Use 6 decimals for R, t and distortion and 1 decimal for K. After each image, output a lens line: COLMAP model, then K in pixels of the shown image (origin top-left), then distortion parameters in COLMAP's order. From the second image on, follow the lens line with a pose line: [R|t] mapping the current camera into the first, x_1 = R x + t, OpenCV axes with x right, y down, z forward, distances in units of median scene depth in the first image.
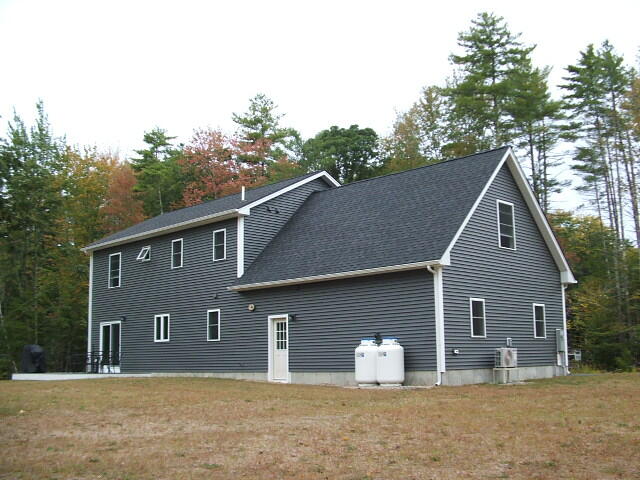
lens RADIAL K [[741.4, 0, 319.9], [0, 741.4, 239.8], [0, 0, 1]] dist [-0.163408, 0.000000]
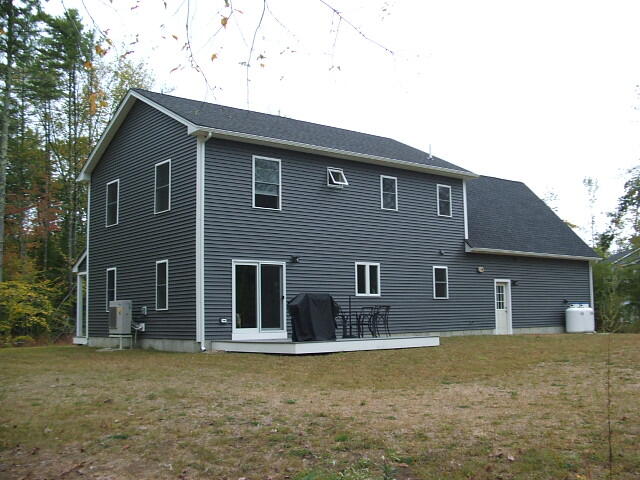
lens RADIAL K [[741.4, 0, 320.0], [0, 741.4, 240.4], [0, 0, 1]] dist [-0.163408, 0.000000]
pose [[0.106398, 0.130832, 0.985679, -1.022983], [-0.140791, 0.983300, -0.115318, 0.179228], [-0.984305, -0.126505, 0.123041, 0.959018]]
